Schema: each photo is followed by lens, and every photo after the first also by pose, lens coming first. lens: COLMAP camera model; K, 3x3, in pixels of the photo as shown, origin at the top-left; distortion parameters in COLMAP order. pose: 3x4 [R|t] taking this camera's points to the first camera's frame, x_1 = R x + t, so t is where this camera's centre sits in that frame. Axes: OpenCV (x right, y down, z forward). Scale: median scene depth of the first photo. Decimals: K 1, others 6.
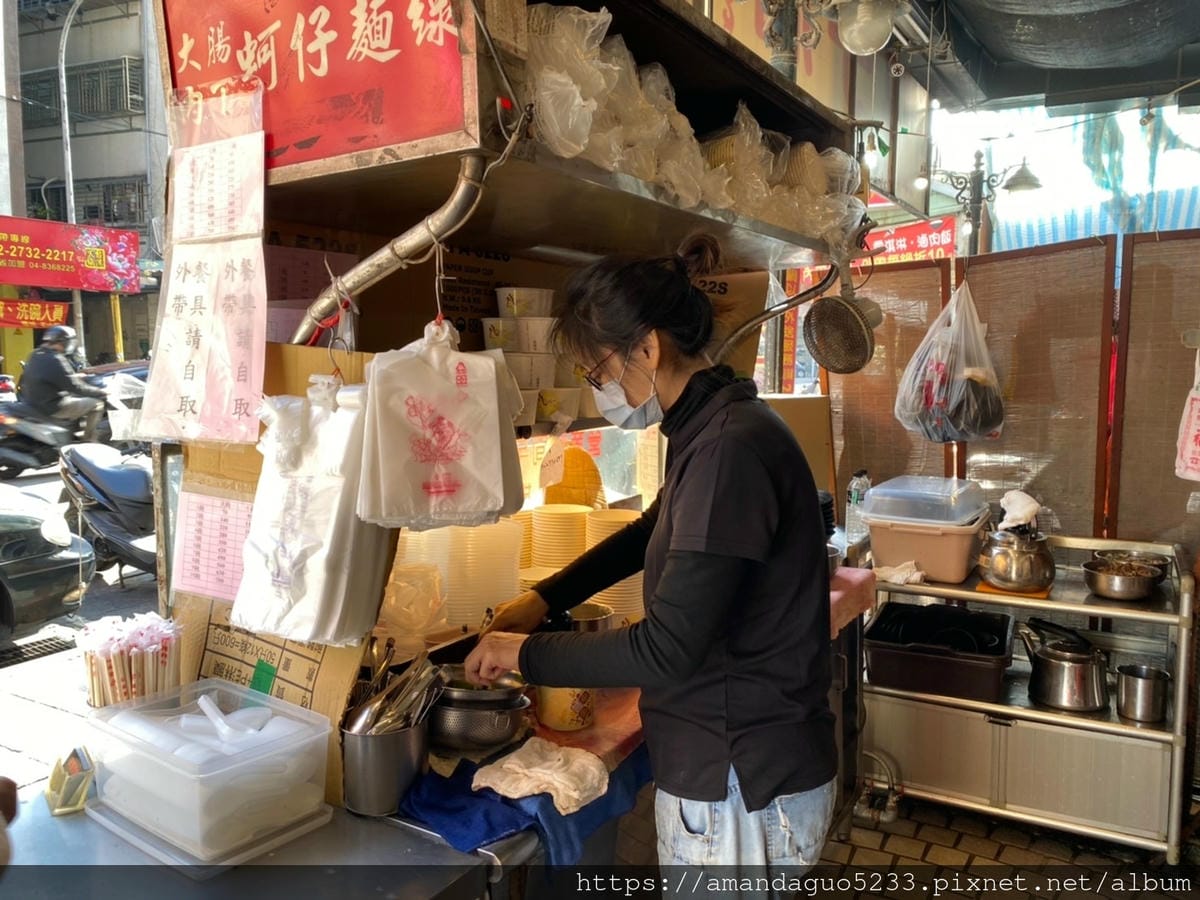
lens RADIAL K [[1015.3, 0, 606.6], [0, 1015.3, 449.2], [0, 0, 1]] dist [-0.005381, 0.004010]
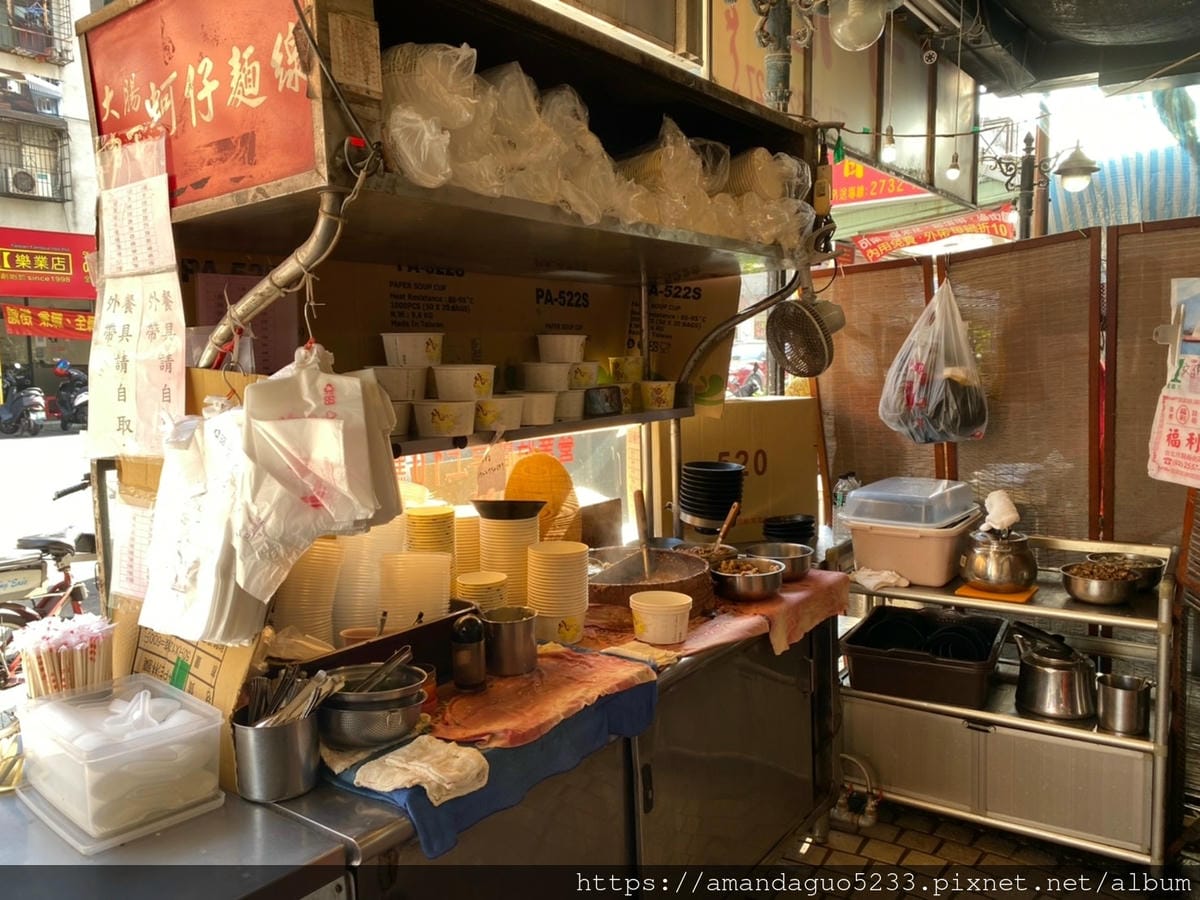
lens RADIAL K [[1024.9, 0, 599.5], [0, 1024.9, 453.1], [0, 0, 1]] dist [-0.001320, -0.004600]
pose [[0.993734, -0.011092, -0.111220, 0.151136], [0.011893, 0.999908, 0.006539, -0.009051], [0.111137, -0.007821, 0.993774, -0.027836]]
